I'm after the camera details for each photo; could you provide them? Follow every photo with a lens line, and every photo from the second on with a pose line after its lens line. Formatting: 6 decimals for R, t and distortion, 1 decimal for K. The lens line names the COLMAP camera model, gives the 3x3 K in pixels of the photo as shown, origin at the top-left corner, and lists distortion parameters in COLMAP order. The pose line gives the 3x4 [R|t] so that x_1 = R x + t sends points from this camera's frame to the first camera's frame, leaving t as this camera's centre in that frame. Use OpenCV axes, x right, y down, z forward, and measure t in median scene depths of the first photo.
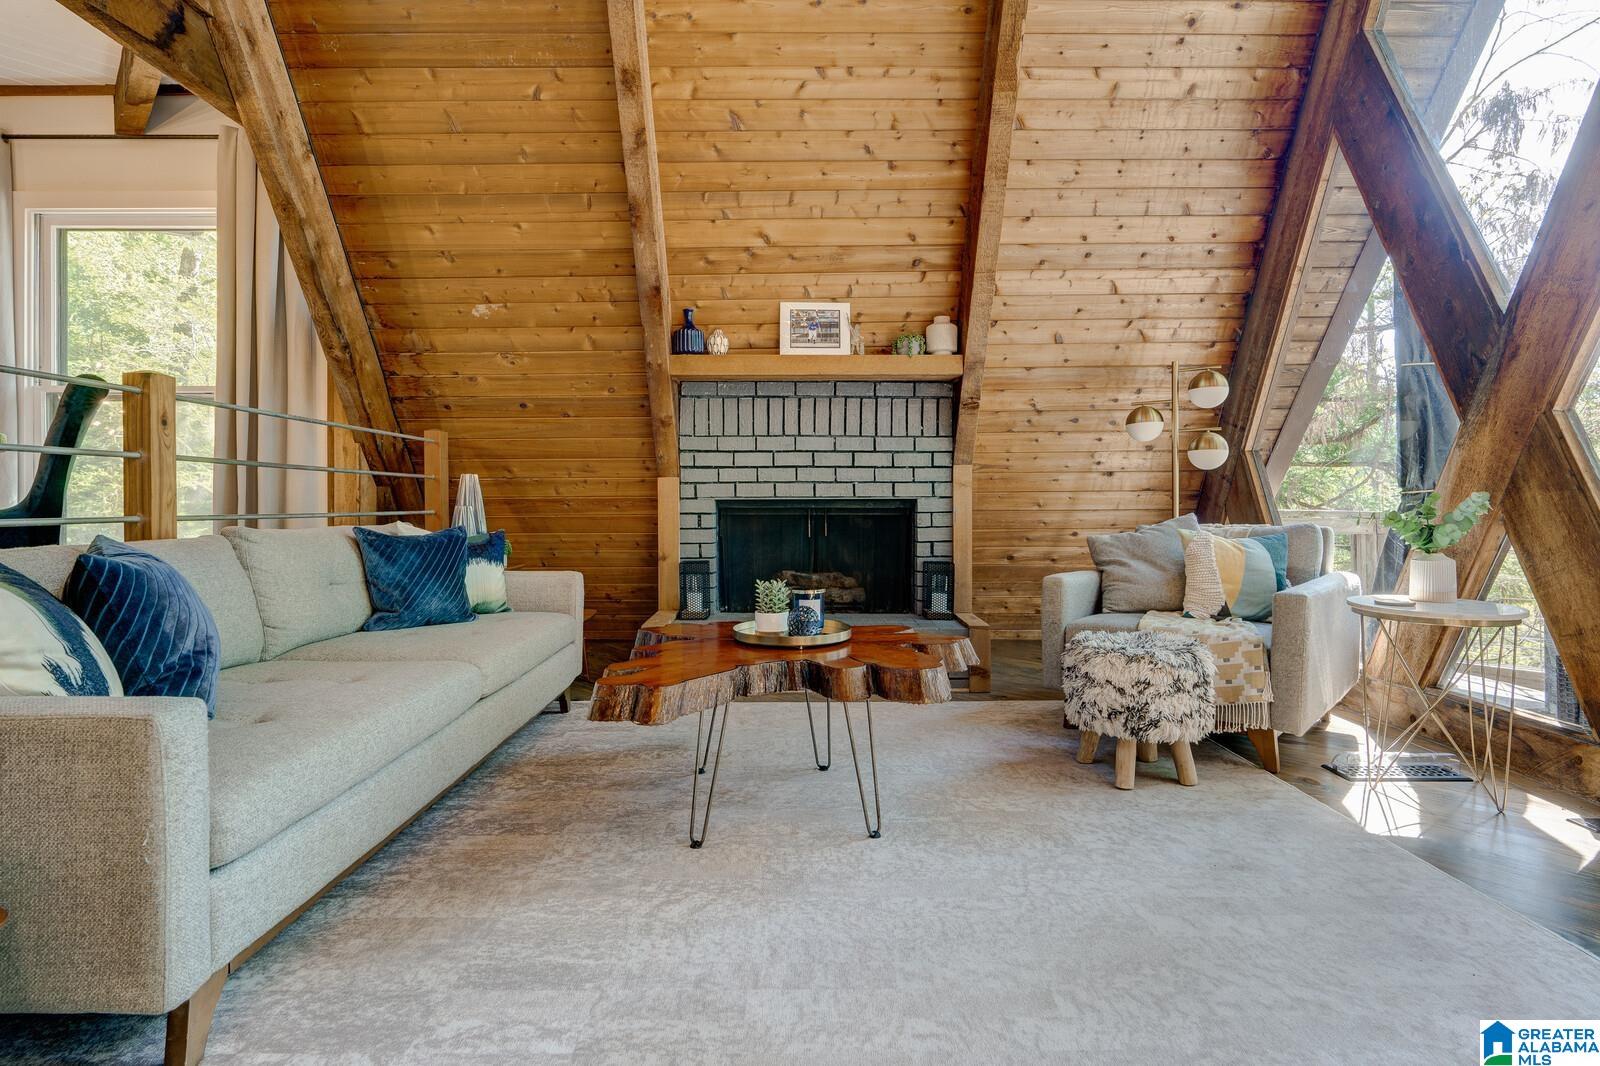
lens RADIAL K [[748.9, 0, 795.8], [0, 748.9, 513.8], [0, 0, 1]] dist [-0.007349, 0.001382]
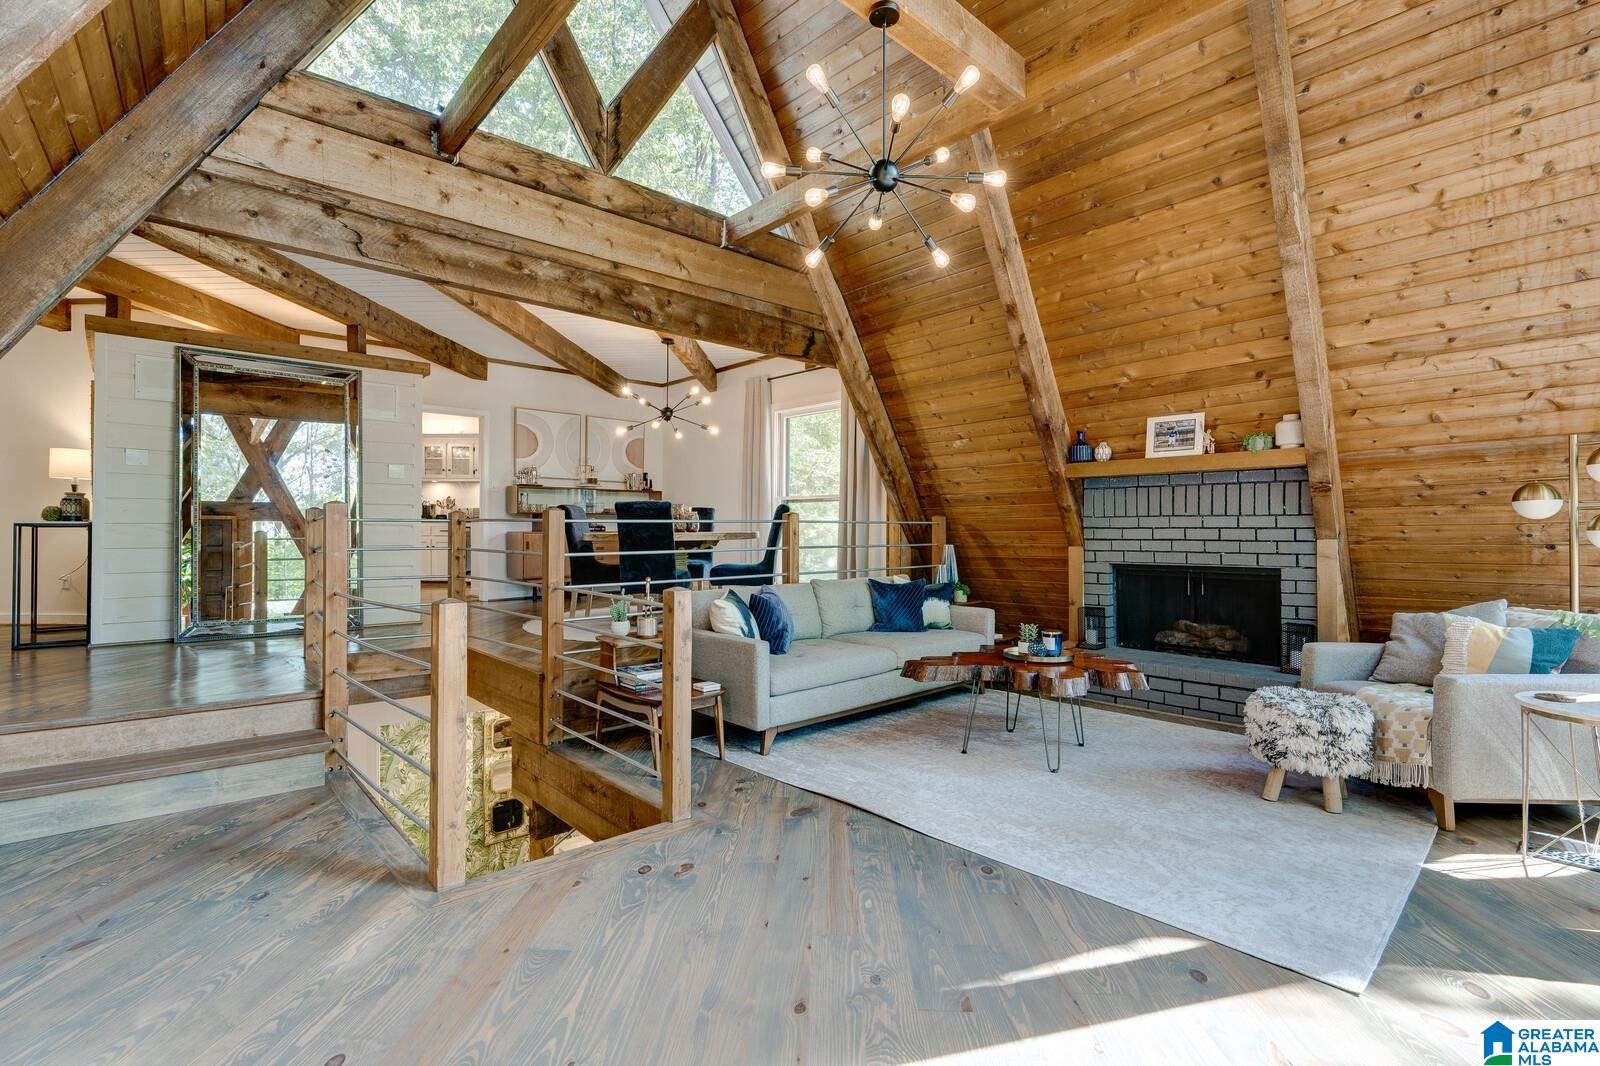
lens RADIAL K [[748.9, 0, 795.8], [0, 748.9, 513.8], [0, 0, 1]] dist [-0.007349, 0.001382]
pose [[0.675808, -0.014353, -0.736938, 0.540800], [-0.007820, 0.999615, -0.026640, -0.072059], [0.737037, 0.023766, 0.675435, -0.362638]]
